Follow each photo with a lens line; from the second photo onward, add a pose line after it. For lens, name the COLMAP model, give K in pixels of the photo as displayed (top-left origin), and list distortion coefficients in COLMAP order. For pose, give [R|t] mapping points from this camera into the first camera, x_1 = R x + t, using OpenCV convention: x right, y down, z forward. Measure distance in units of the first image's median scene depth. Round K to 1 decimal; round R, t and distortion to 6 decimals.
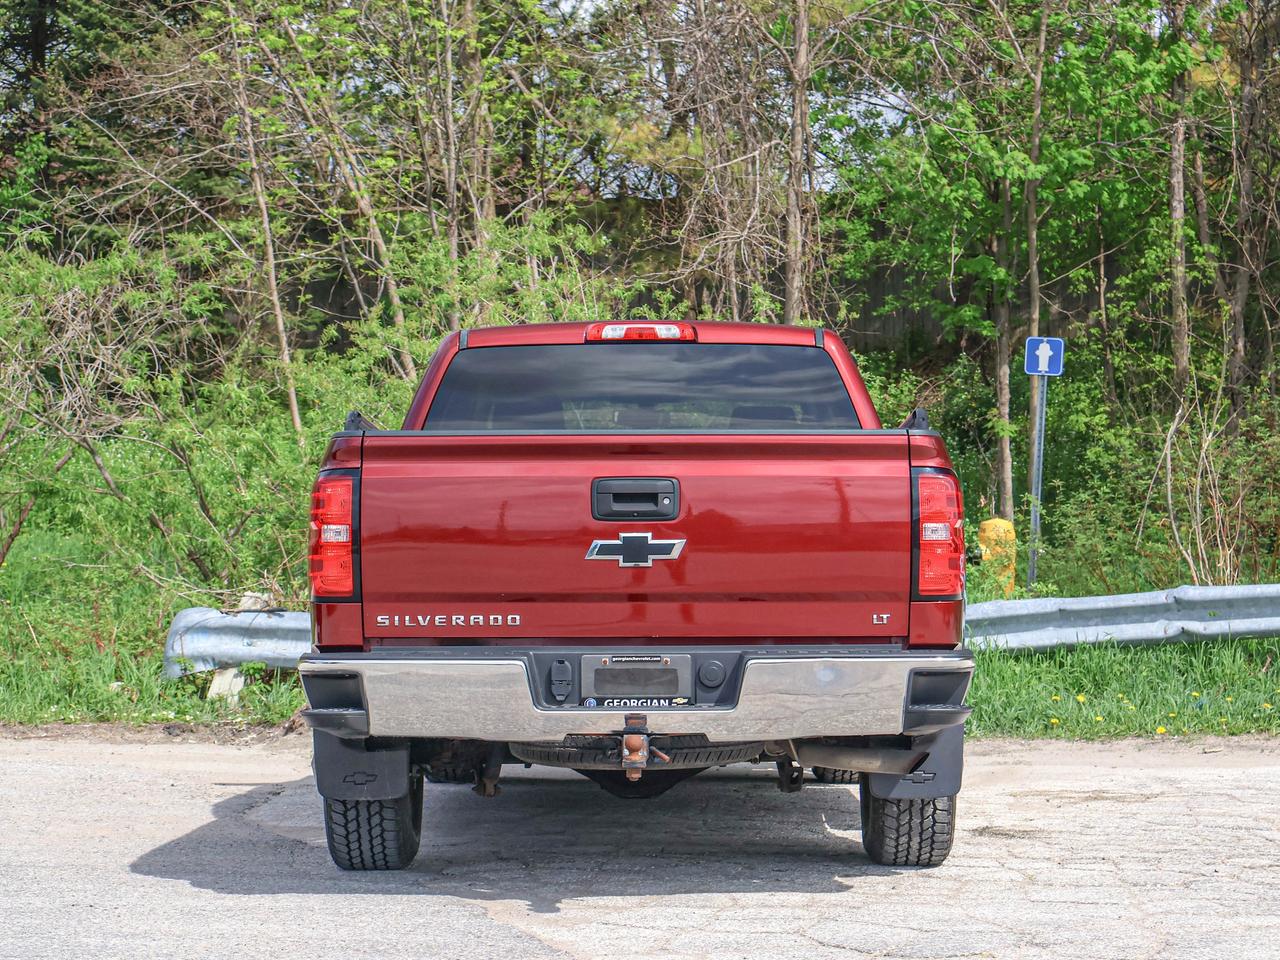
lens RADIAL K [[2712.4, 0, 640.0], [0, 2712.4, 480.0], [0, 0, 1]] dist [0.019937, 0.137775]
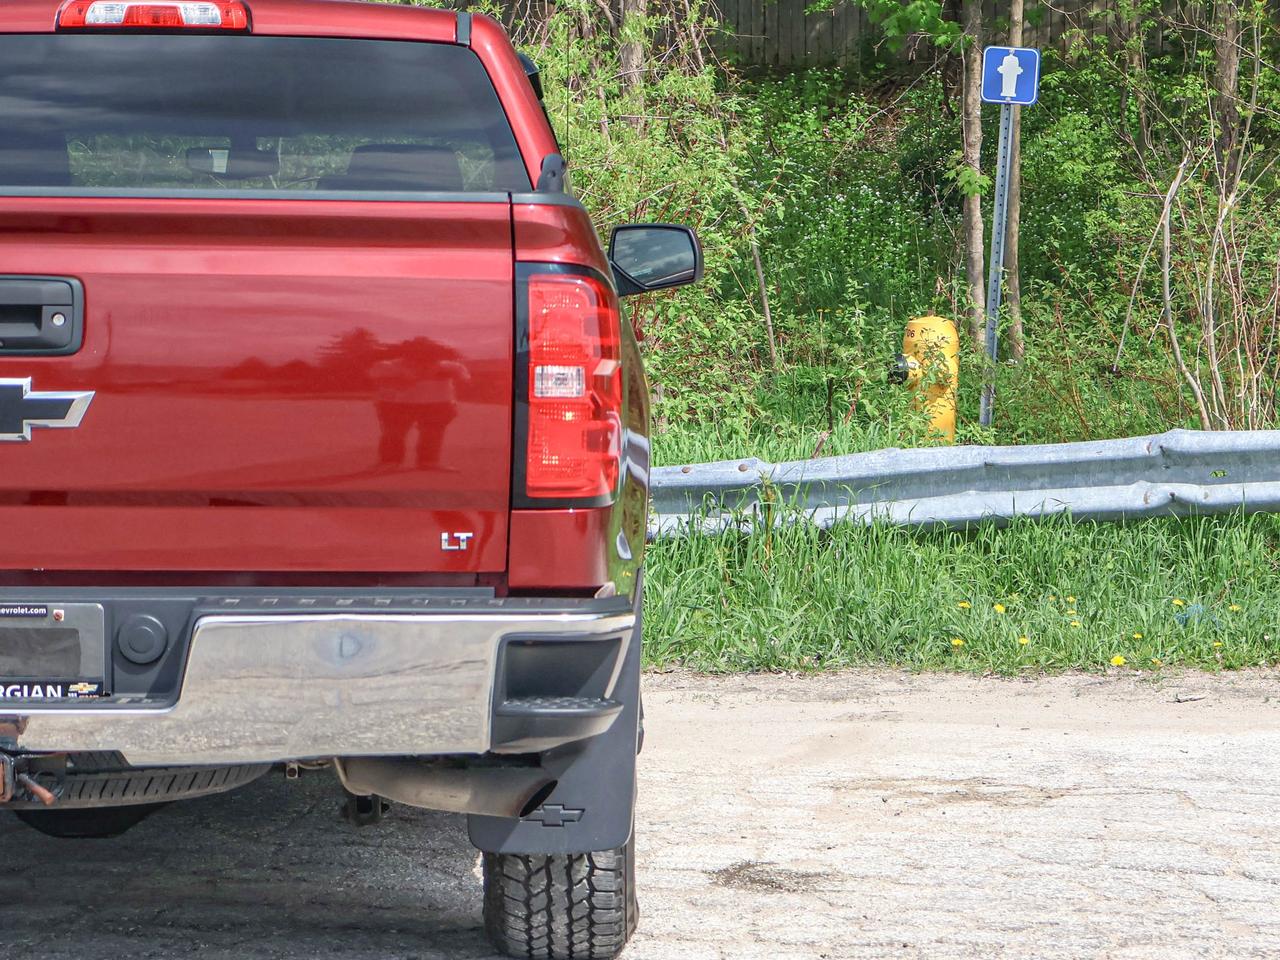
lens RADIAL K [[3670.9, 0, 674.3], [0, 3670.9, 439.5], [0, 0, 1]] dist [0.054671, -0.026385]
pose [[0.999404, 0.010247, 0.032977, 0.099680], [-0.012004, 0.998495, 0.053522, -0.008377], [-0.032379, -0.053886, 0.998022, 0.243896]]
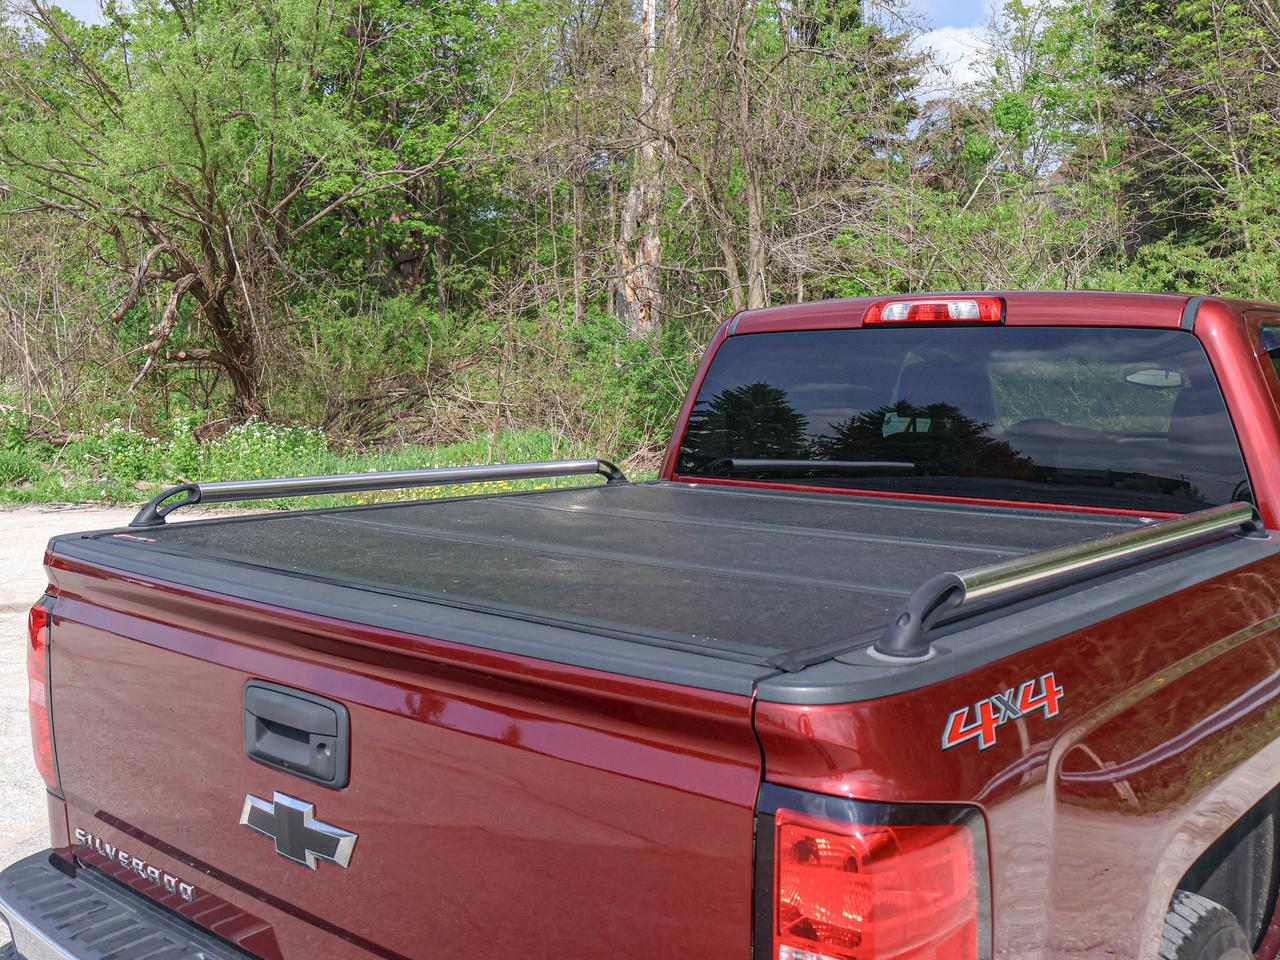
lens RADIAL K [[1248.4, 0, 639.8], [0, 1248.4, 461.3], [0, 0, 1]] dist [0.001971, -0.001384]
pose [[0.774503, 0.056620, -0.630031, 0.176872], [0.020433, 0.993227, 0.114379, -0.062967], [0.632240, -0.101461, 0.768100, 0.798125]]
